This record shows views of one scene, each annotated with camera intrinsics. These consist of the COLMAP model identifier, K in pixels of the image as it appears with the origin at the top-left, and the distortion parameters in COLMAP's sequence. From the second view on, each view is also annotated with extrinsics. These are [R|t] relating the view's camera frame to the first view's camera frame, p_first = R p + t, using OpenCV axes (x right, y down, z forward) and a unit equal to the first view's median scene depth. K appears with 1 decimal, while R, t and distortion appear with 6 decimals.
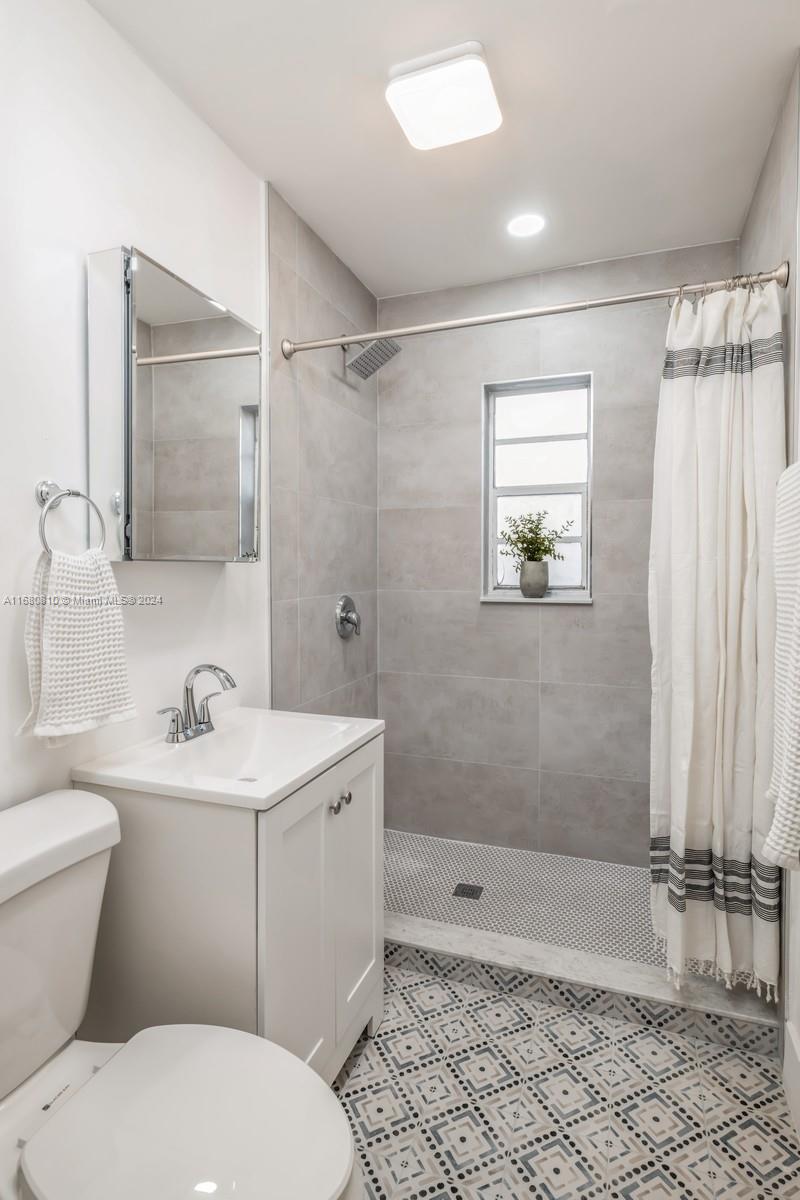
lens RADIAL K [[617.4, 0, 379.1], [0, 617.4, 583.8], [0, 0, 1]] dist [0.006846, -0.003321]
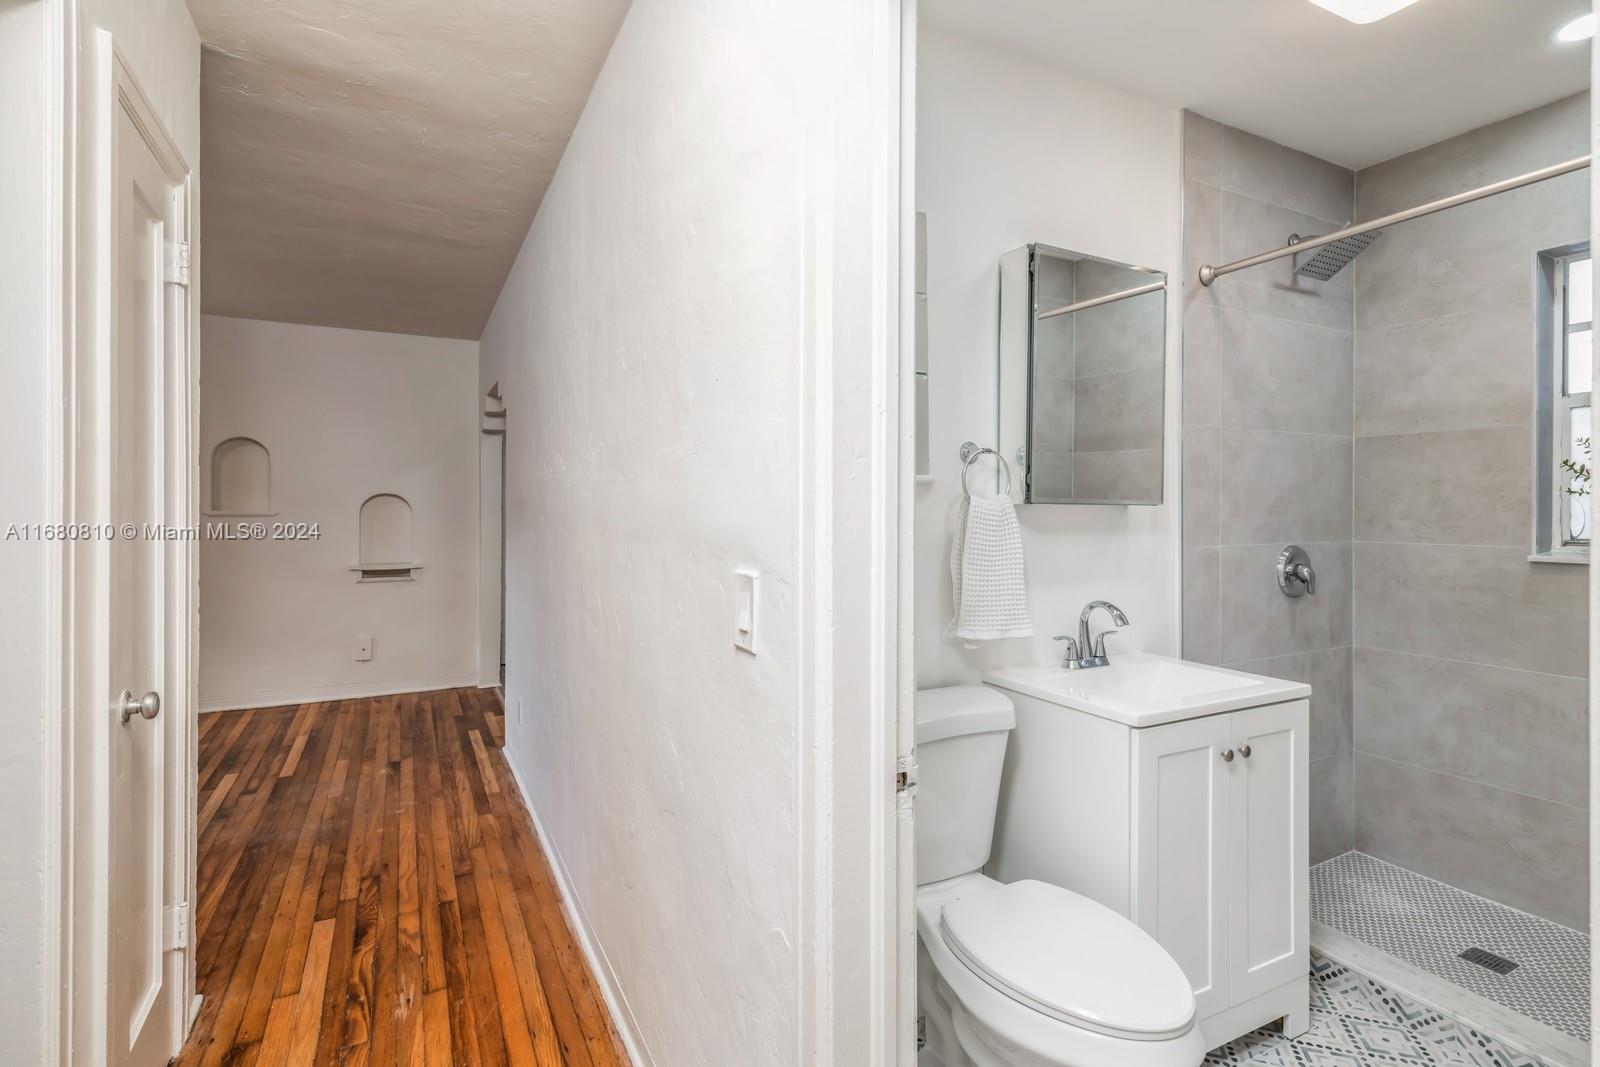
lens RADIAL K [[756.1, 0, 800.0], [0, 756.1, 508.3], [0, 0, 1]] dist [0.006242, 0.000462]
pose [[0.751914, 0.002347, -0.659257, 0.170717], [-0.022795, 0.999488, -0.022441, 0.010633], [0.658867, 0.031901, 0.751583, -0.293674]]
